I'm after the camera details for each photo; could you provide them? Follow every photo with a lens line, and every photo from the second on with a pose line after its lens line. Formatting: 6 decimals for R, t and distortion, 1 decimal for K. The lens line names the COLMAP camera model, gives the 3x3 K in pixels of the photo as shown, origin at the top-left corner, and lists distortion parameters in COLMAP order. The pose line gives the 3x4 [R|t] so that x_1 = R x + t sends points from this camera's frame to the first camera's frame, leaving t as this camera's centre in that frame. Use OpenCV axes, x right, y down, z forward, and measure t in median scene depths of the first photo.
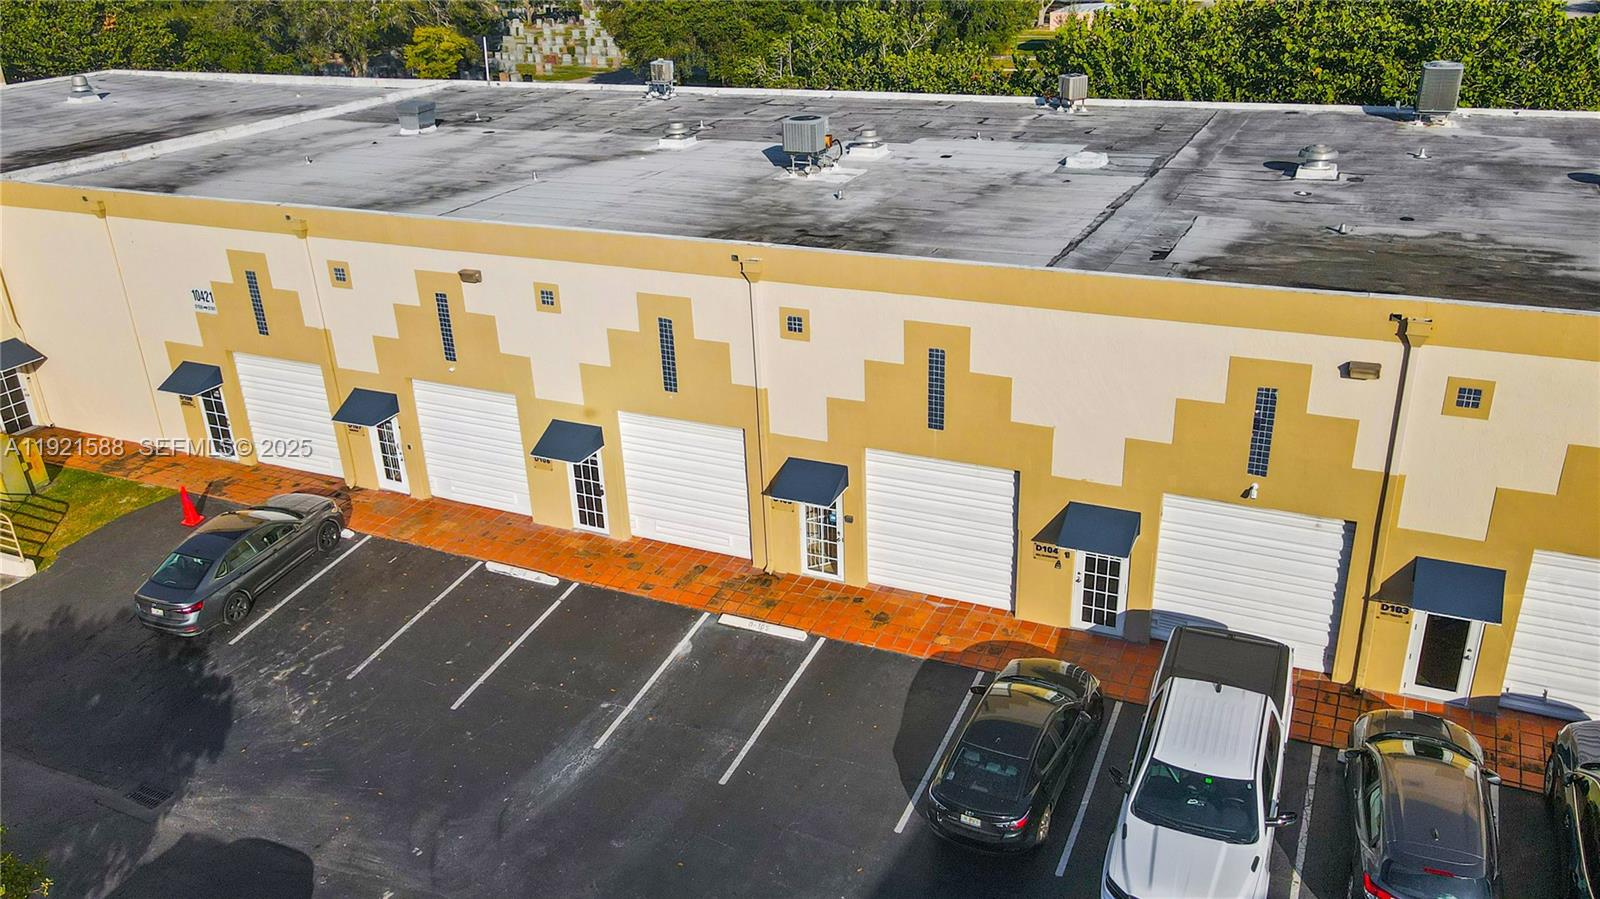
lens RADIAL K [[1272.2, 0, 796.8], [0, 1272.2, 455.7], [0, 0, 1]] dist [-0.000892, 0.026040]
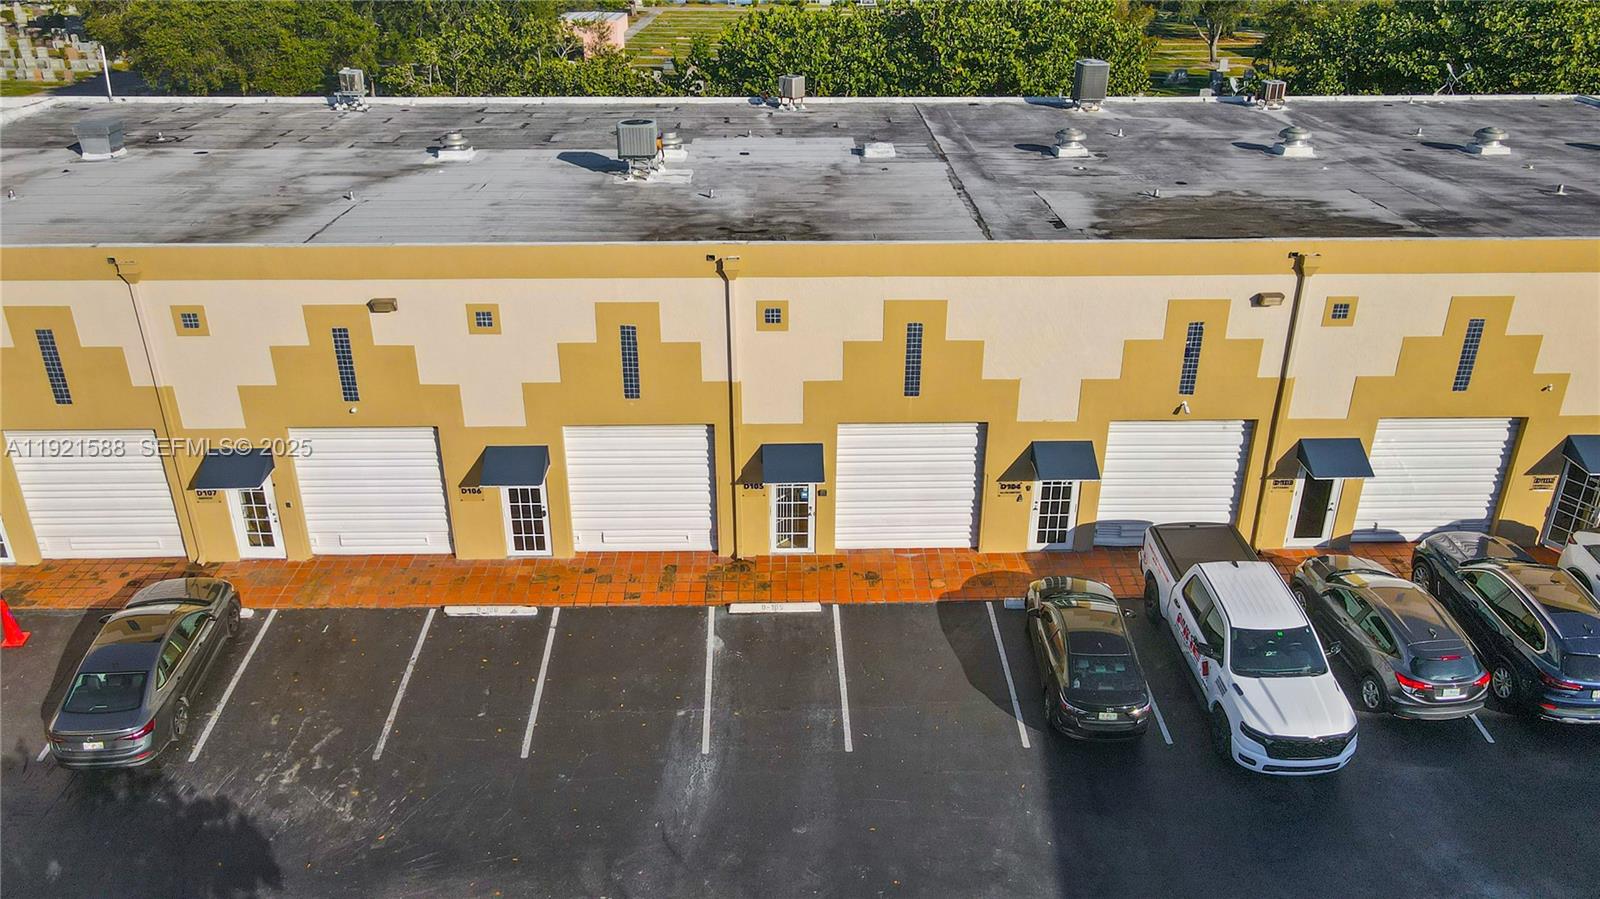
lens RADIAL K [[1207.4, 0, 804.3], [0, 1207.4, 456.0], [0, 0, 1]] dist [-0.000614, 0.020271]
pose [[0.888705, -0.155264, 0.431388, -0.417297], [0.150840, 0.987548, 0.044688, -0.029267], [-0.432955, 0.025356, 0.901059, 0.093252]]
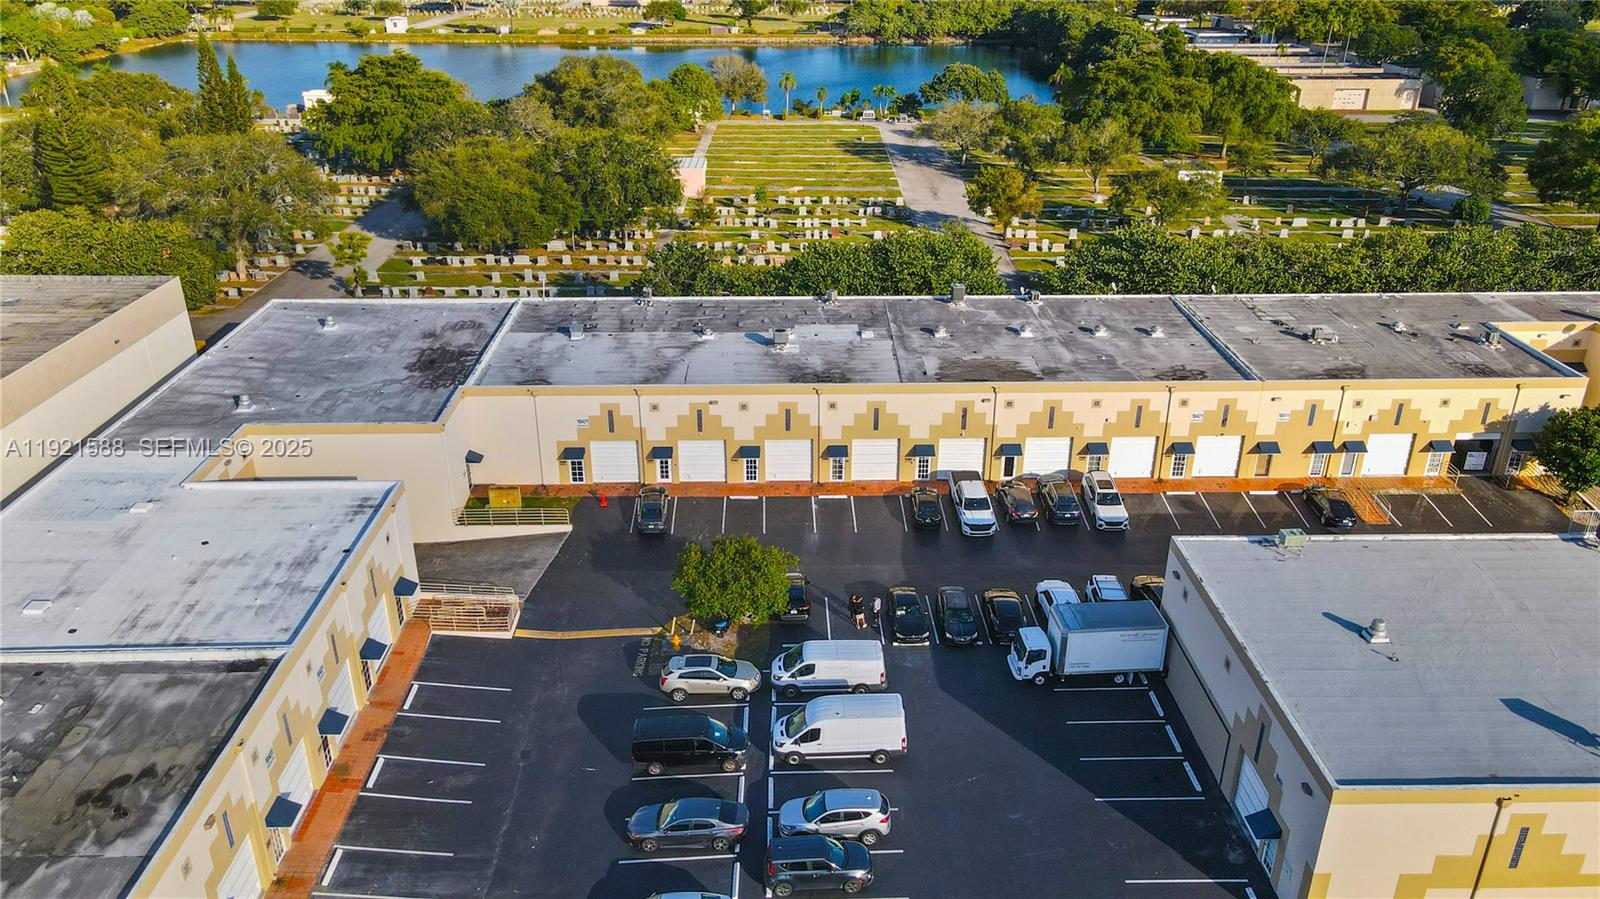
lens RADIAL K [[1207.4, 0, 808.9], [0, 1207.4, 448.7], [0, 0, 1]] dist [-0.000614, 0.020271]
pose [[0.889034, -0.151214, 0.432150, -1.435108], [0.150138, 0.987979, 0.036834, -0.115741], [-0.432524, 0.032136, 0.901049, -1.828937]]
